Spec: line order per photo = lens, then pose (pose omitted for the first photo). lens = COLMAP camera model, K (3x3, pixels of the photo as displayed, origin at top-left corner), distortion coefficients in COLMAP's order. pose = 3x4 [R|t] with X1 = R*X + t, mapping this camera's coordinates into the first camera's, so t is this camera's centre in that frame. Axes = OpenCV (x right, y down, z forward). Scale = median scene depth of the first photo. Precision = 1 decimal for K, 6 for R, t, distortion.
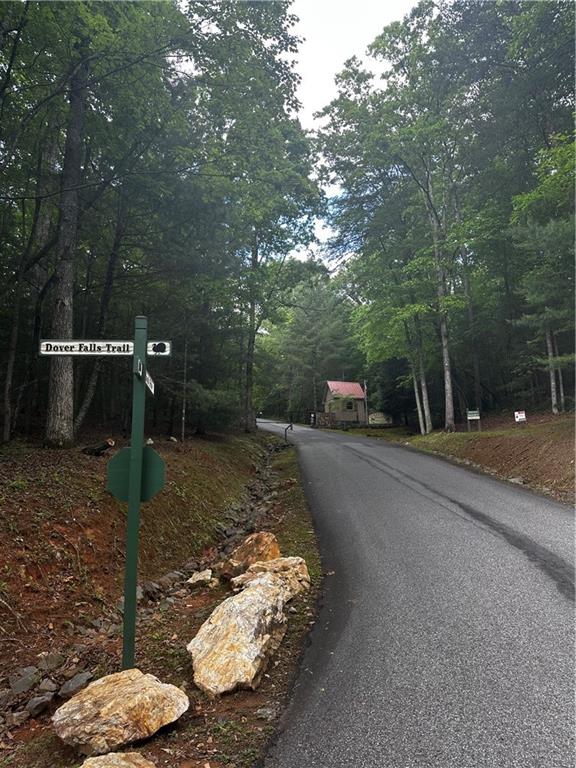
lens RADIAL K [[533.4, 0, 288.0], [0, 533.4, 384.0], [0, 0, 1]] dist [0.001195, 0.000011]
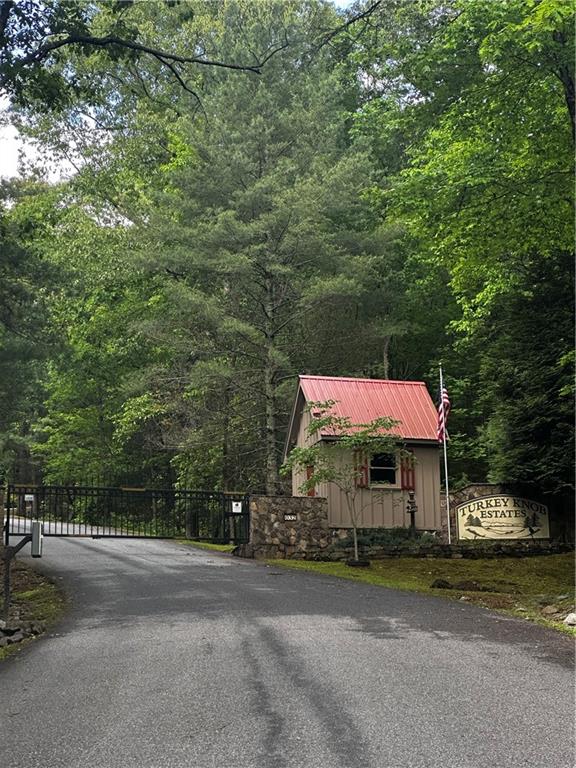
lens RADIAL K [[1724.1, 0, 288.0], [0, 1724.1, 384.0], [0, 0, 1]] dist [-0.055066, -0.065914]
pose [[0.999796, 0.001073, 0.020174, 0.052753], [-0.000646, 0.999776, -0.021164, 0.017166], [-0.020192, 0.021147, 0.999572, 0.171085]]
